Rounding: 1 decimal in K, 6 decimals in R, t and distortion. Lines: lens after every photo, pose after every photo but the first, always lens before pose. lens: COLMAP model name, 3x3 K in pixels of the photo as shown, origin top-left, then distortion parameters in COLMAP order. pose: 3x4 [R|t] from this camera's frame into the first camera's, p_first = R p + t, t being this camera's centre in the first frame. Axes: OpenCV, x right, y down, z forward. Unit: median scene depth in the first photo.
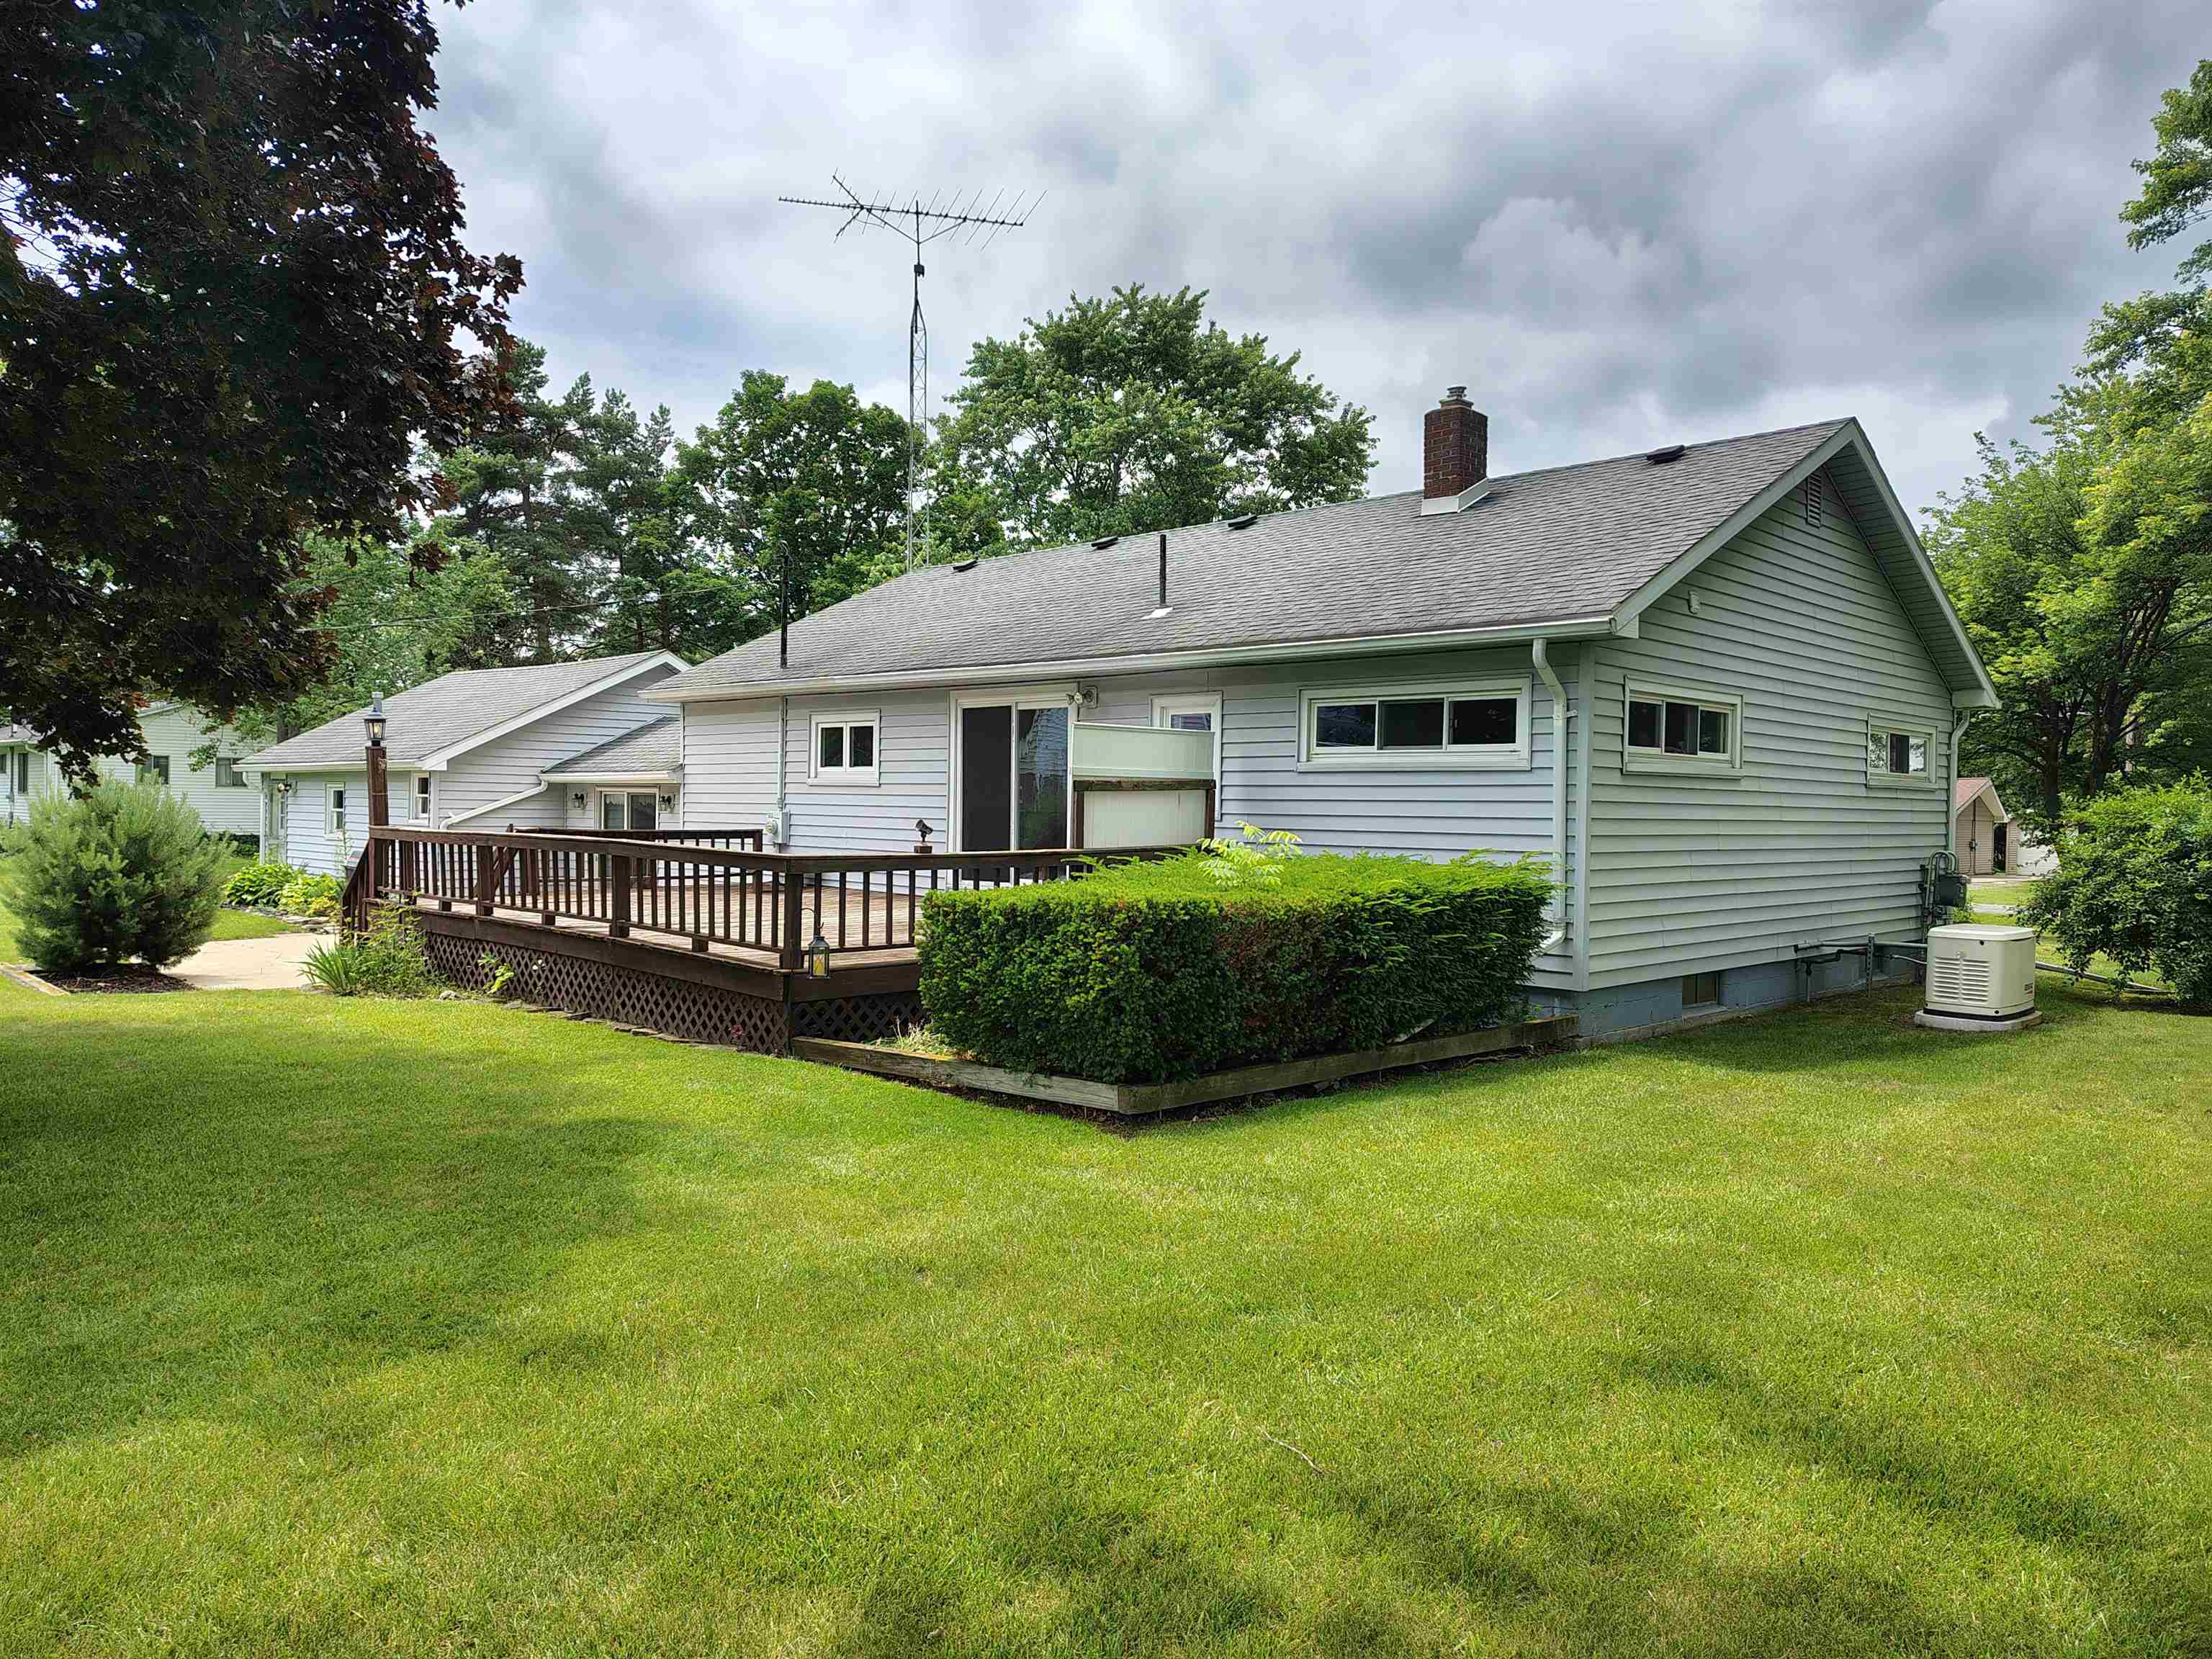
lens RADIAL K [[1495.2, 0, 1156.9], [0, 1495.2, 836.4], [0, 0, 1]] dist [0.005968, -0.001032]
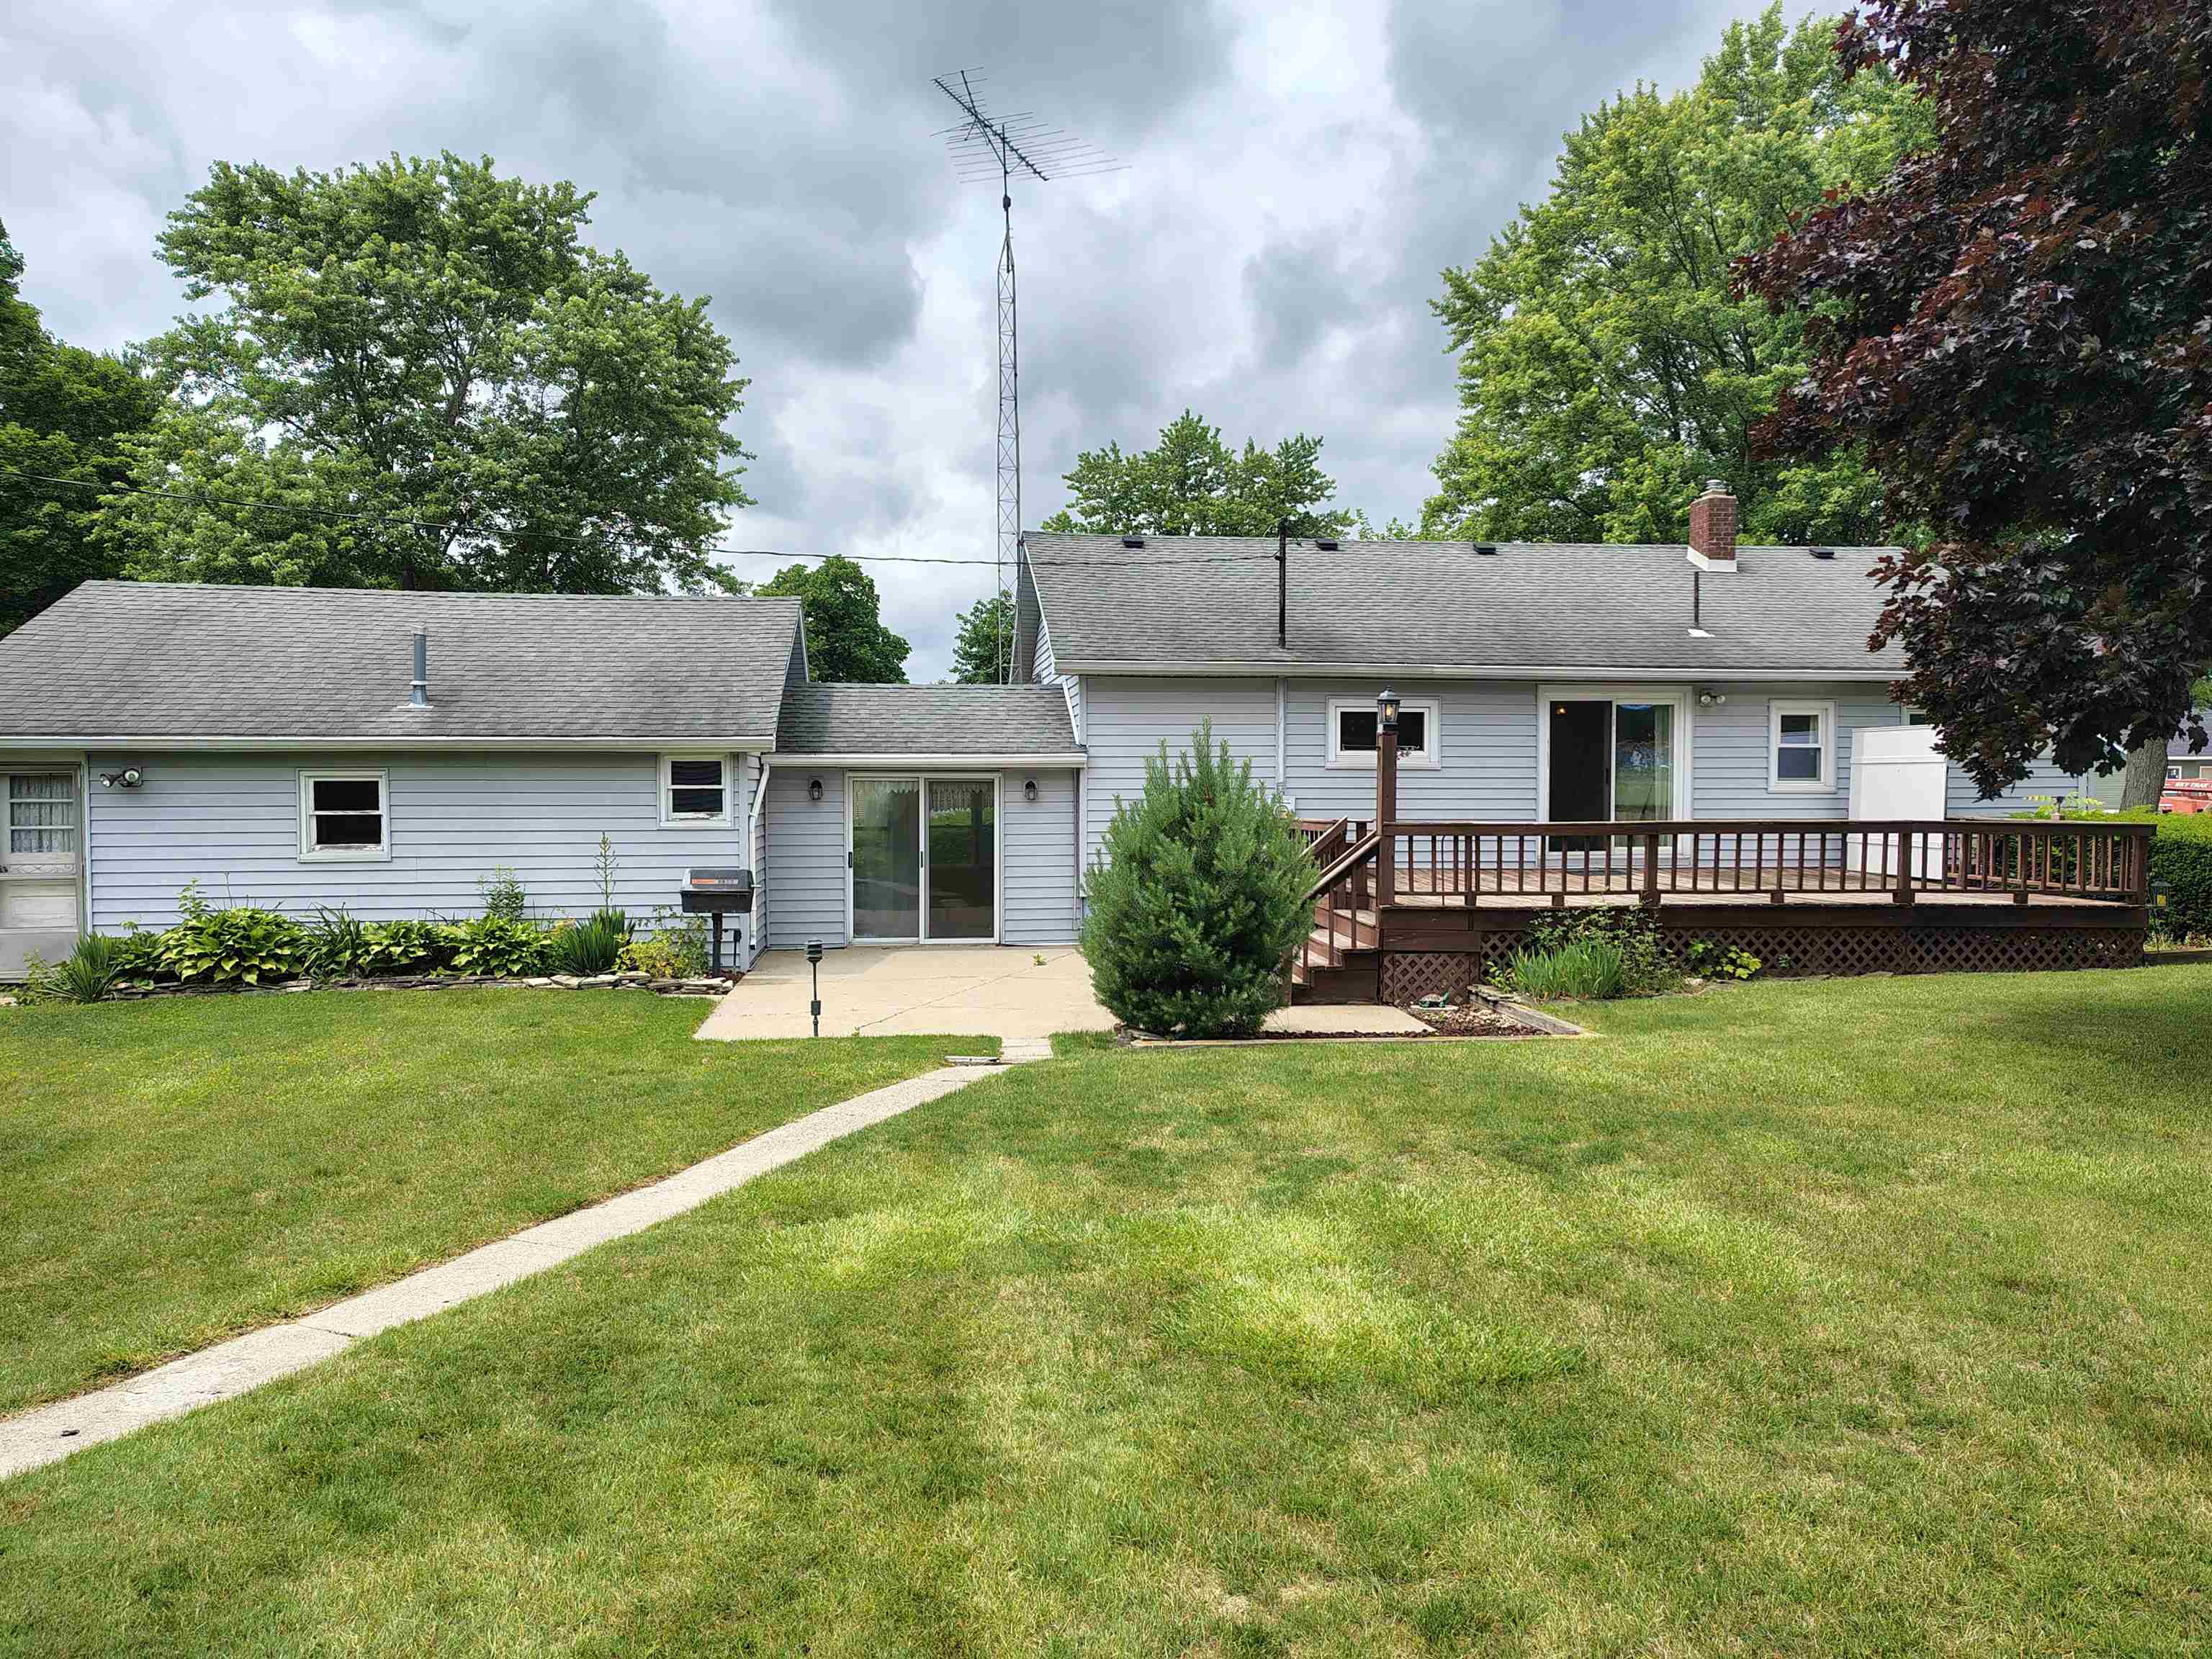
lens RADIAL K [[1495.2, 0, 1156.9], [0, 1495.2, 836.4], [0, 0, 1]] dist [0.005968, -0.001032]
pose [[0.601134, -0.047135, 0.797757, -1.226290], [0.031091, 0.998883, 0.035590, -0.031435], [-0.798543, 0.003409, 0.601928, 0.543929]]
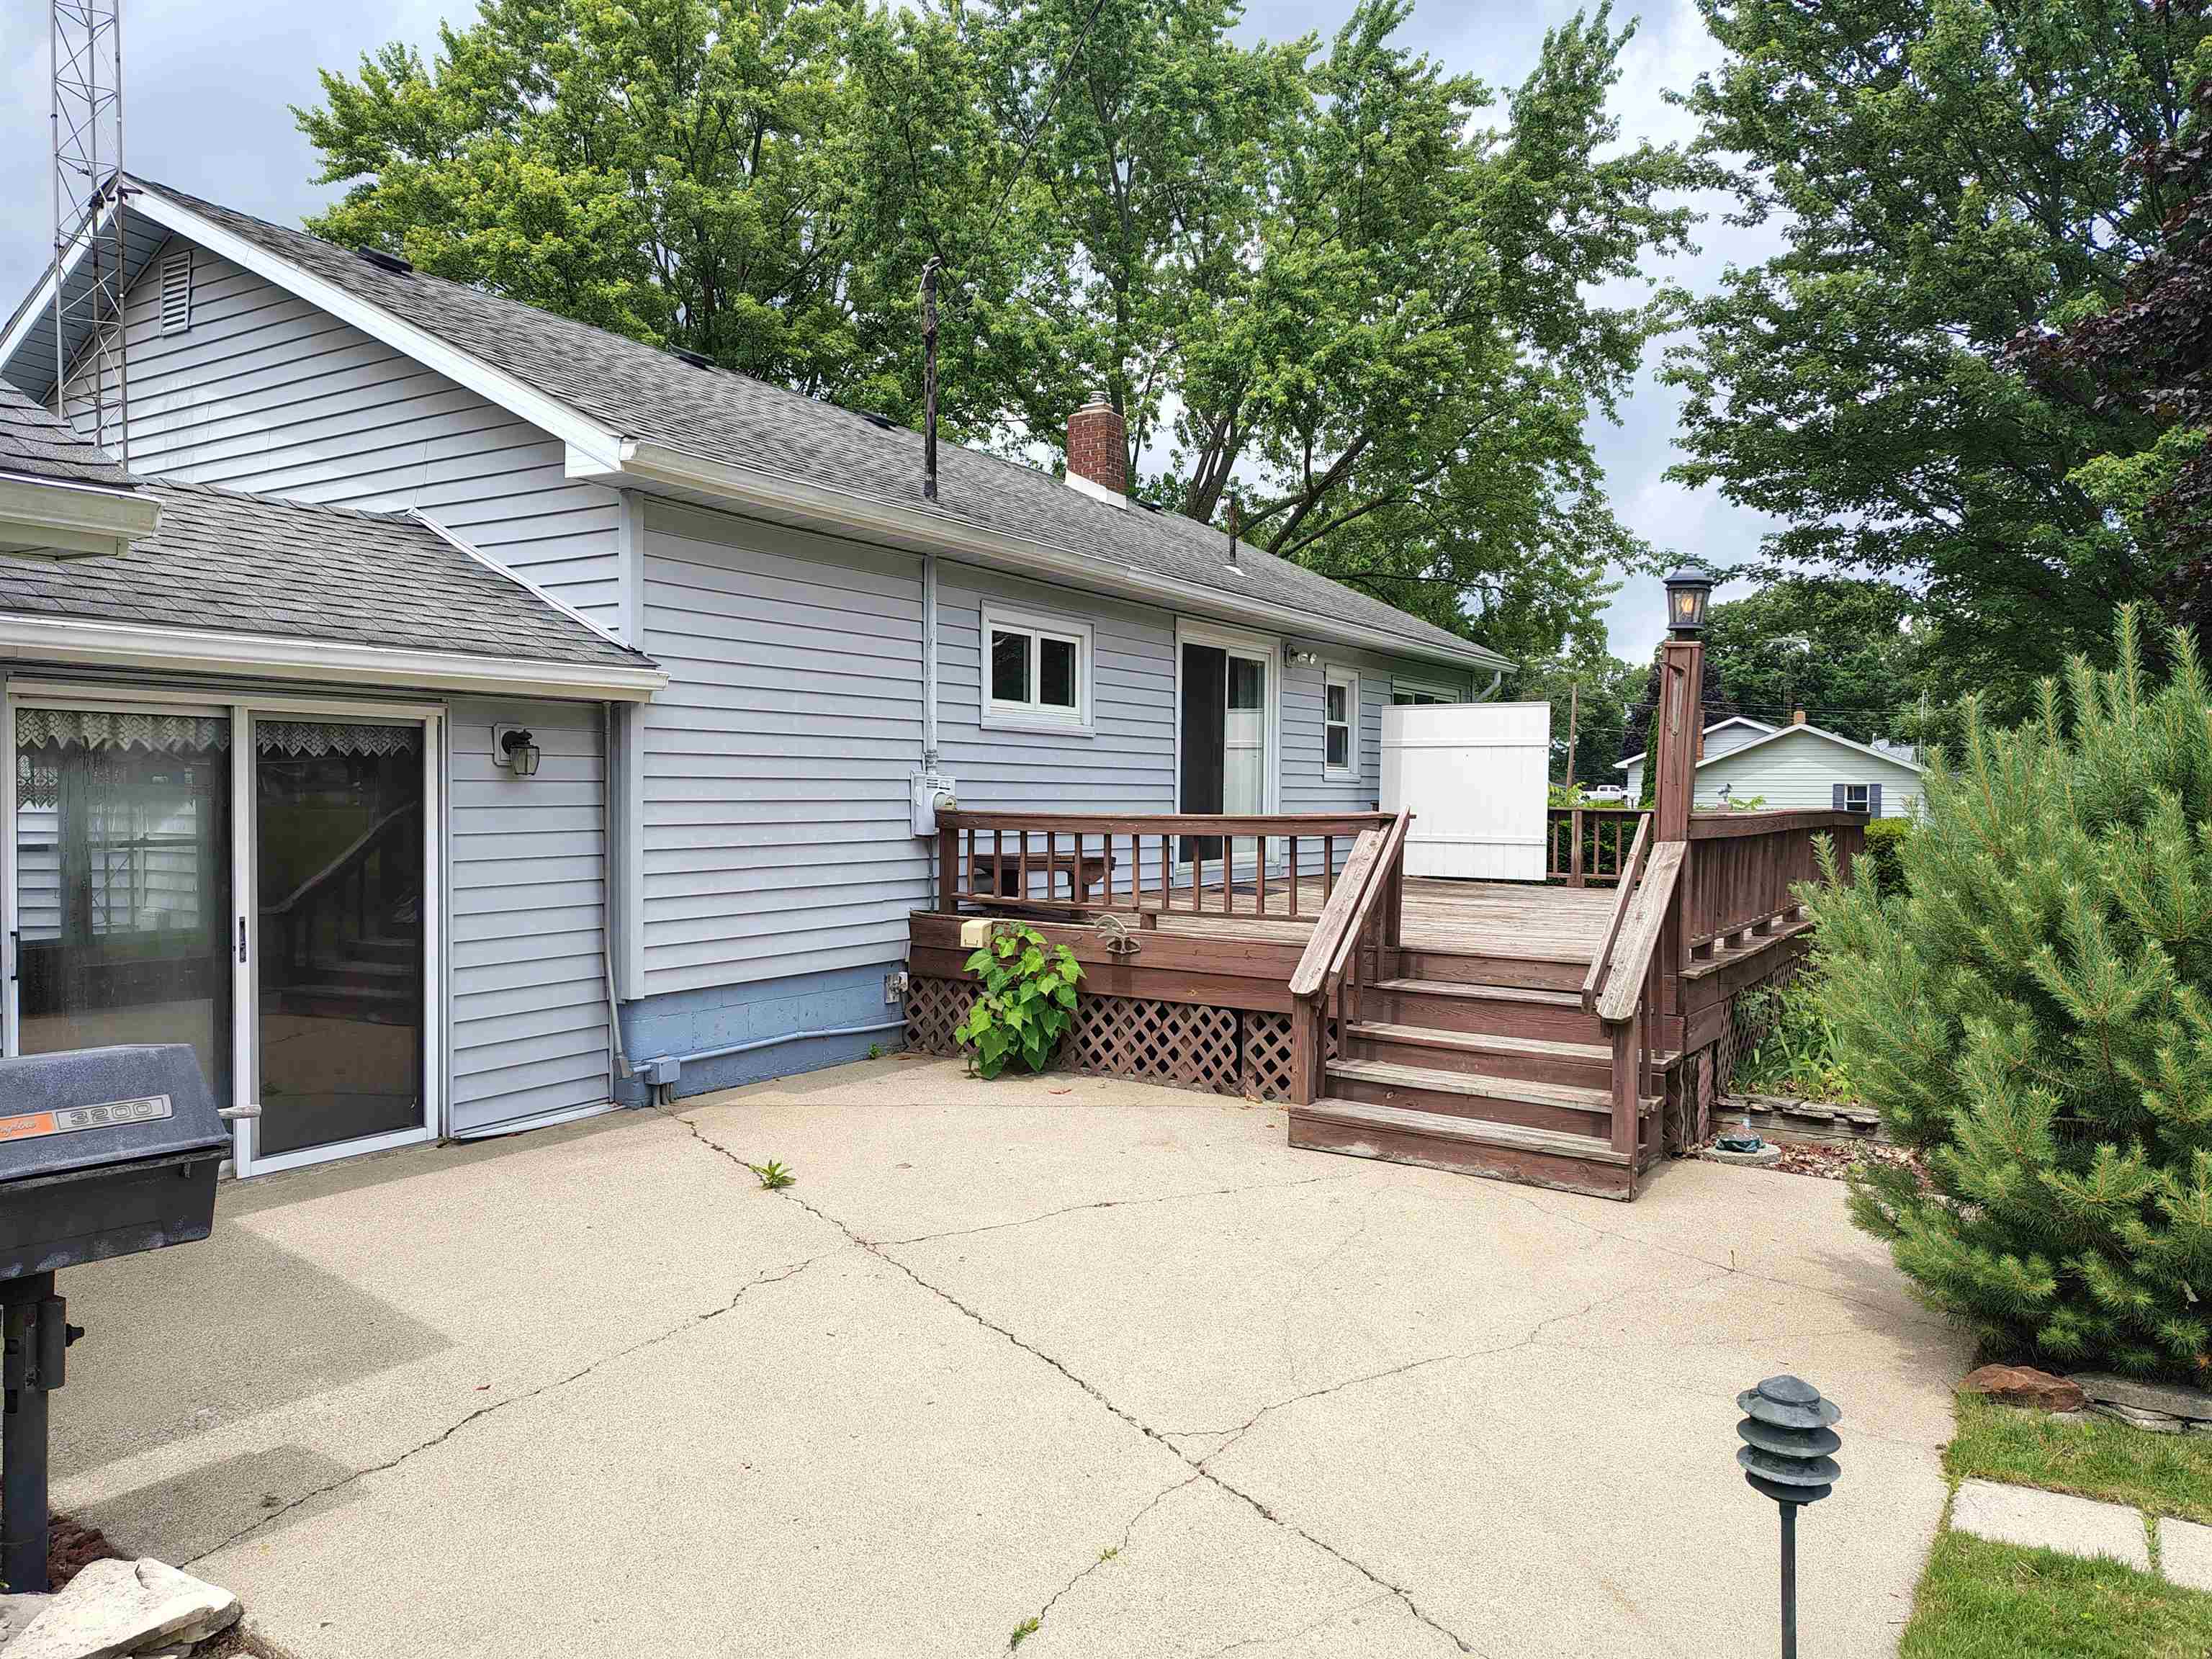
lens RADIAL K [[1495.2, 0, 1156.9], [0, 1495.2, 836.4], [0, 0, 1]] dist [0.005968, -0.001032]
pose [[-0.216910, -0.048876, 0.974967, -0.892086], [0.012616, 0.998522, 0.052864, -0.025262], [-0.976110, 0.023767, -0.215973, 1.177191]]
